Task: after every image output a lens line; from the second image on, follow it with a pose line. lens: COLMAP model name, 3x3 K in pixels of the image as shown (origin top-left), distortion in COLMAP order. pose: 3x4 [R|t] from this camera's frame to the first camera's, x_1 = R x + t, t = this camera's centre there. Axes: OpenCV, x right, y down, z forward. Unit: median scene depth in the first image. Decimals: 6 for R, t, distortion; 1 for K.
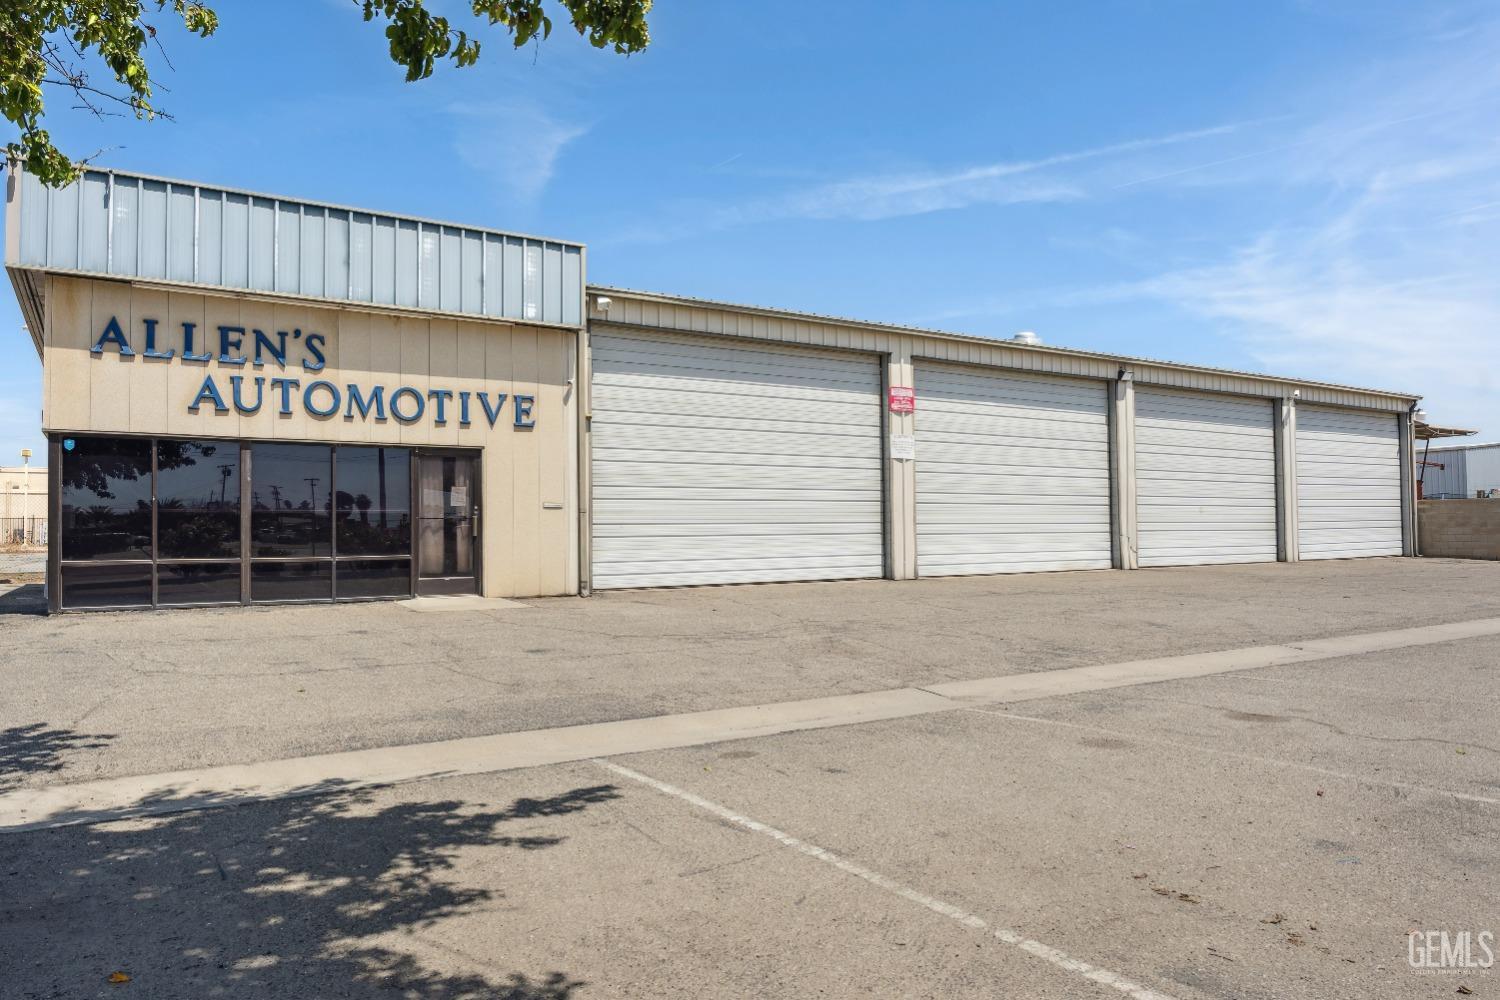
lens RADIAL K [[1088.7, 0, 750.0], [0, 1088.7, 500.0], [0, 0, 1]] dist [0.008808, 0.004177]
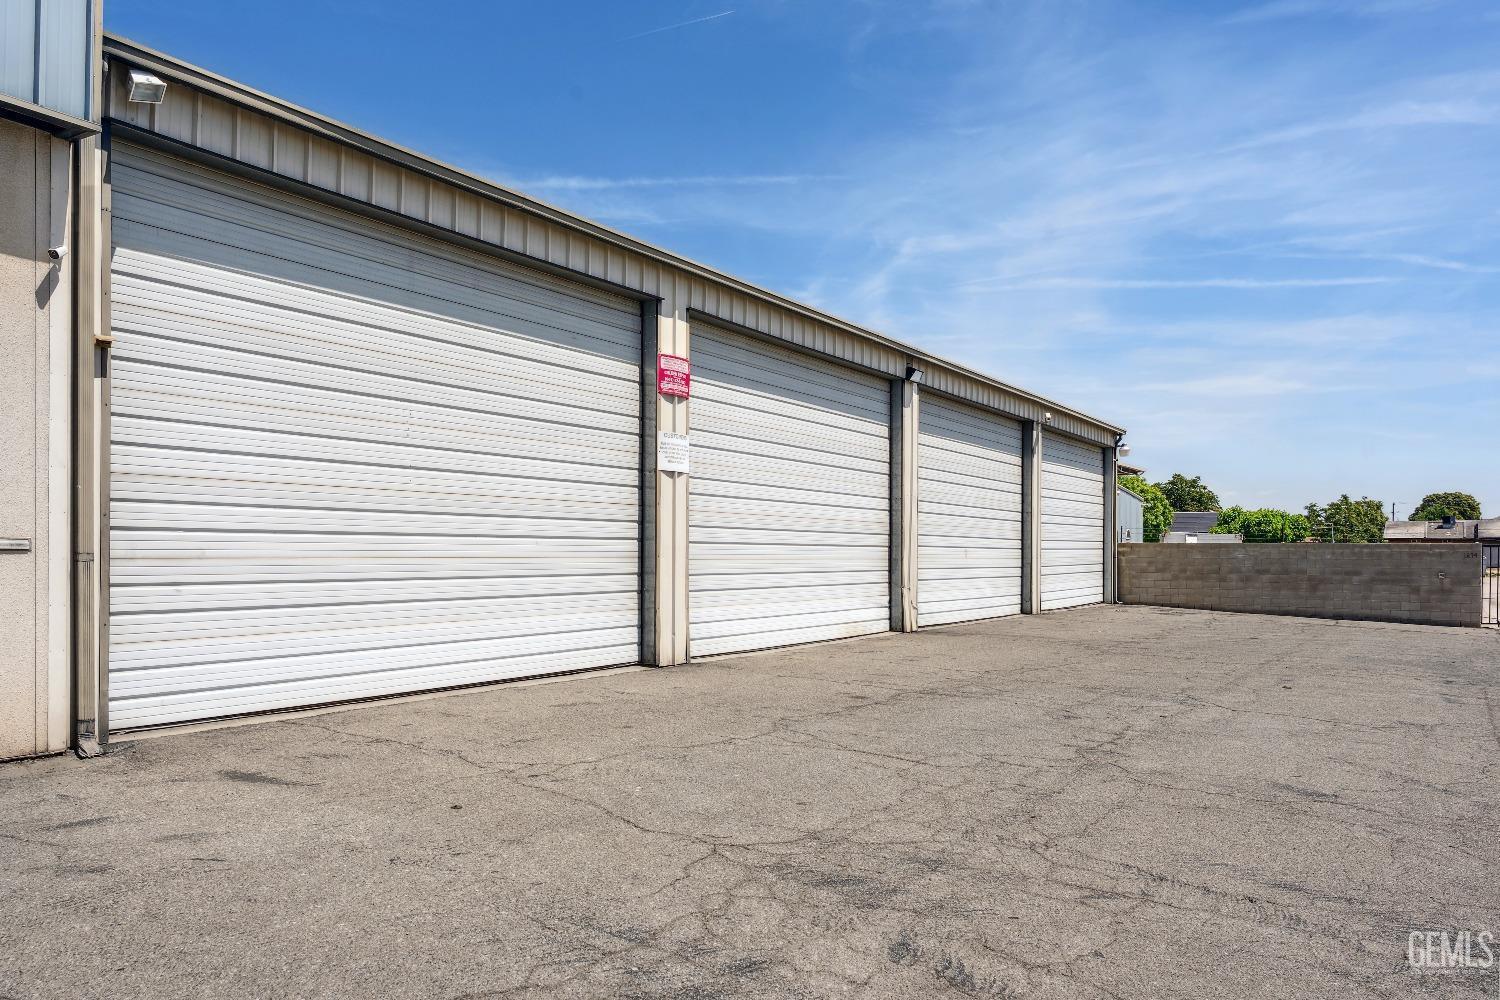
lens RADIAL K [[1117.9, 0, 745.3], [0, 1117.9, 551.6], [0, 0, 1]] dist [-0.005457, -0.006694]
pose [[0.926109, 0.015410, 0.376941, -0.061550], [-0.025001, 0.999476, 0.020565, -0.006190], [-0.376426, -0.028469, 0.926009, 0.389890]]
